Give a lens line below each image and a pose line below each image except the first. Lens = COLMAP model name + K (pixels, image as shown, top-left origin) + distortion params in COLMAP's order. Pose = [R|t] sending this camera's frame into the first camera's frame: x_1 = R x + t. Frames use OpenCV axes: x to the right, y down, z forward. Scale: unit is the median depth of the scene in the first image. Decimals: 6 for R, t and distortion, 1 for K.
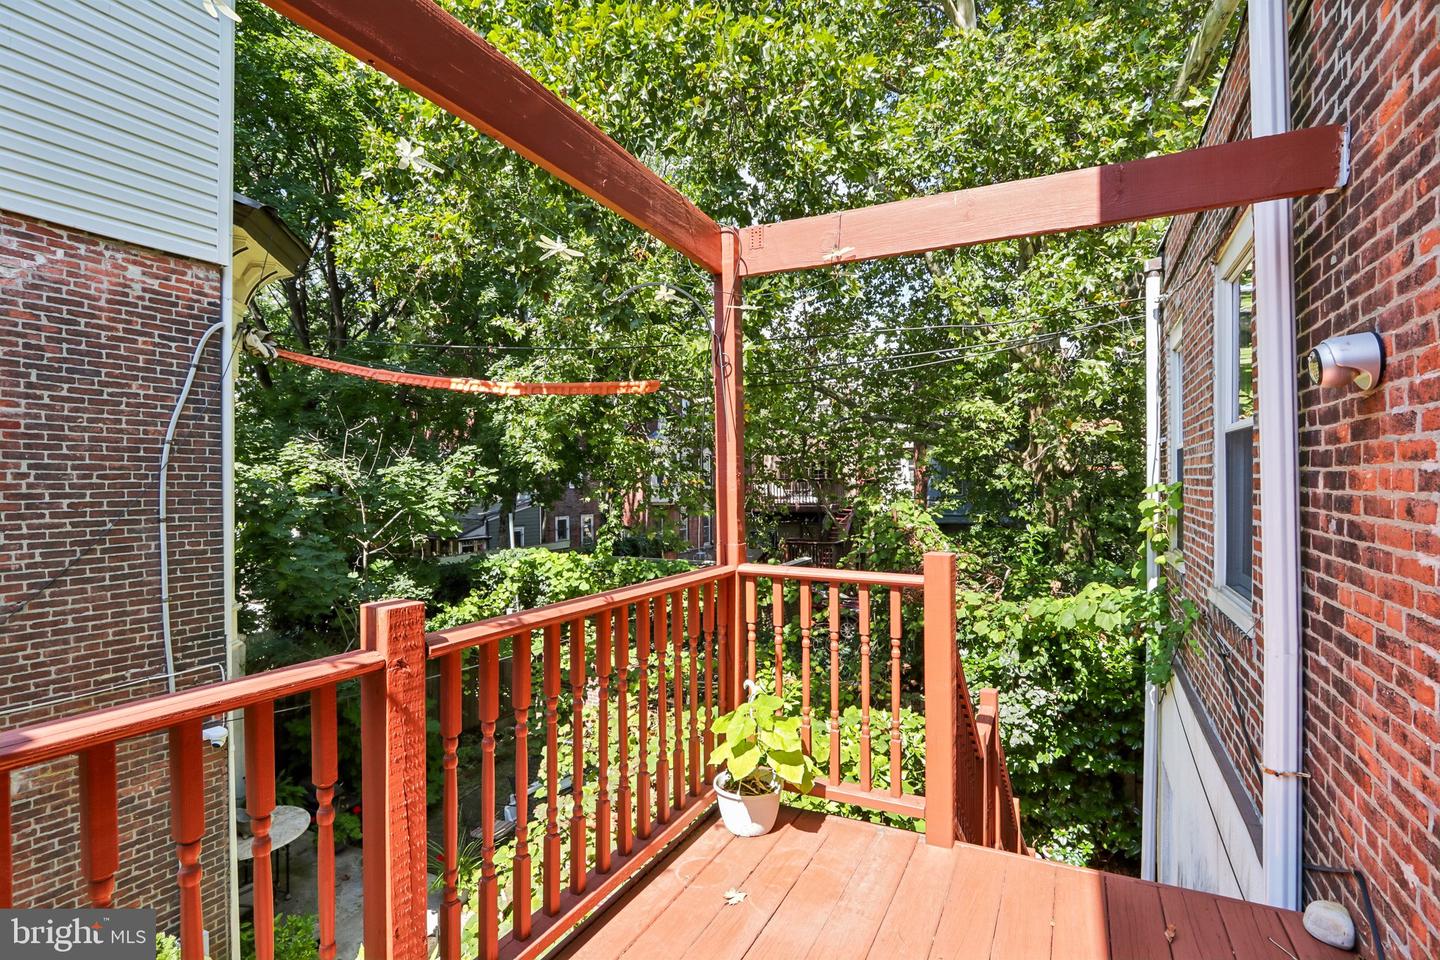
lens RADIAL K [[713.0, 0, 724.9], [0, 713.0, 481.9], [0, 0, 1]] dist [-0.006724, 0.000882]
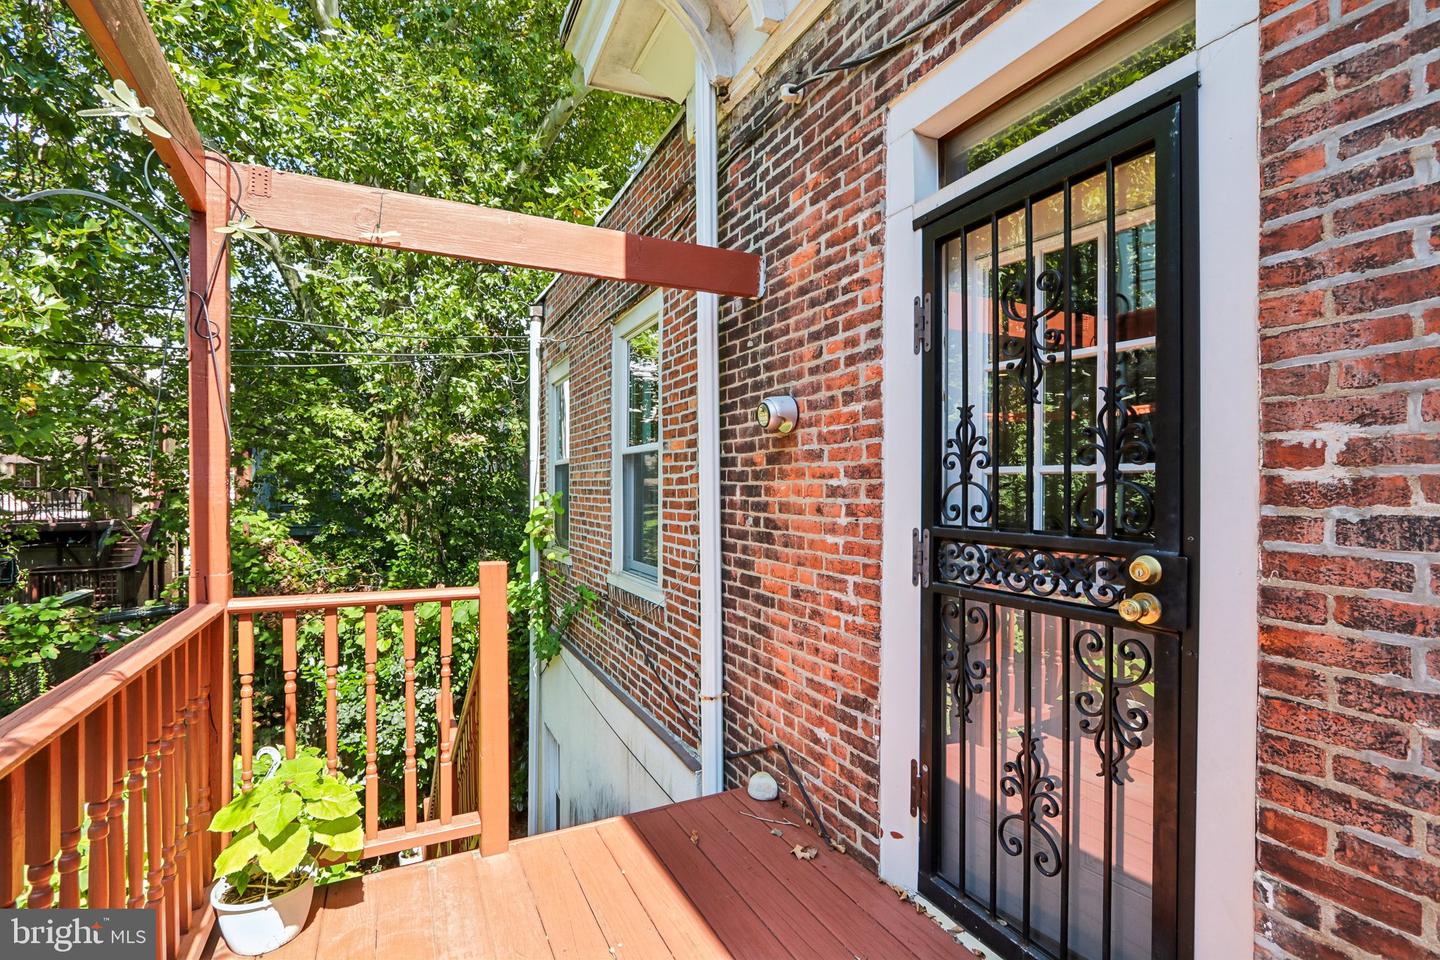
lens RADIAL K [[666.6, 0, 725.8], [0, 666.6, 483.2], [0, 0, 1]] dist [-0.014984, 0.001668]
pose [[0.598035, 0.009320, 0.801416, -0.266859], [0.000274, 0.999930, -0.011833, -0.001539], [-0.801470, 0.007296, 0.597990, 0.179500]]
